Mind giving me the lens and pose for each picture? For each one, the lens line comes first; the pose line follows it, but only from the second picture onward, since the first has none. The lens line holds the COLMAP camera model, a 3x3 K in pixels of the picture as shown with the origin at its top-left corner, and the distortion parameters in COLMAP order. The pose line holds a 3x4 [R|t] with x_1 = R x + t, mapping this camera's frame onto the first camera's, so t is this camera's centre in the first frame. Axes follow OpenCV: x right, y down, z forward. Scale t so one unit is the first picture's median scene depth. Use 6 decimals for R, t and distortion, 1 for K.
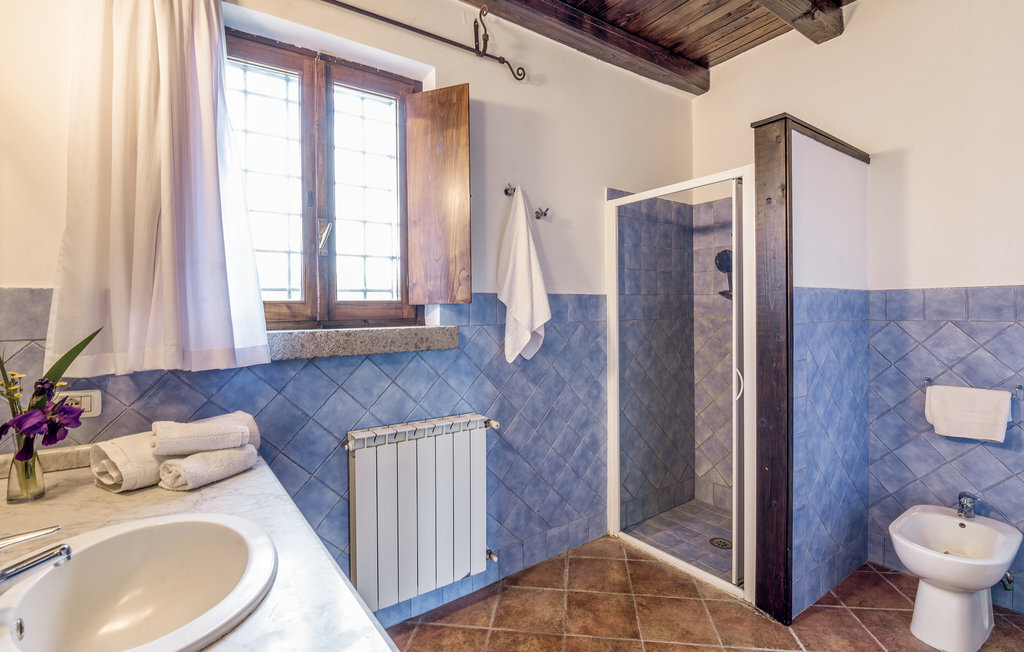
lens RADIAL K [[477.0, 0, 505.7], [0, 477.0, 312.1], [0, 0, 1]] dist [-0.000156, -0.006540]
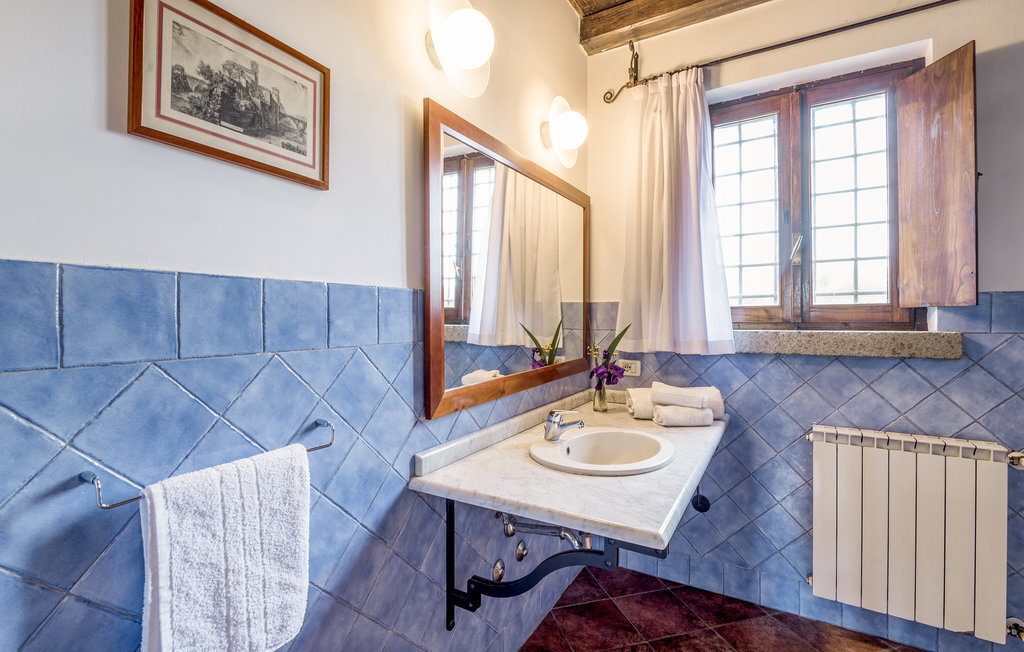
lens RADIAL K [[477.0, 0, 505.7], [0, 477.0, 312.1], [0, 0, 1]] dist [-0.000156, -0.006540]
pose [[0.384424, -0.002669, -0.923153, 0.404909], [-0.002985, 0.999987, -0.004134, -0.000599], [0.923152, 0.004345, 0.384411, -0.070904]]
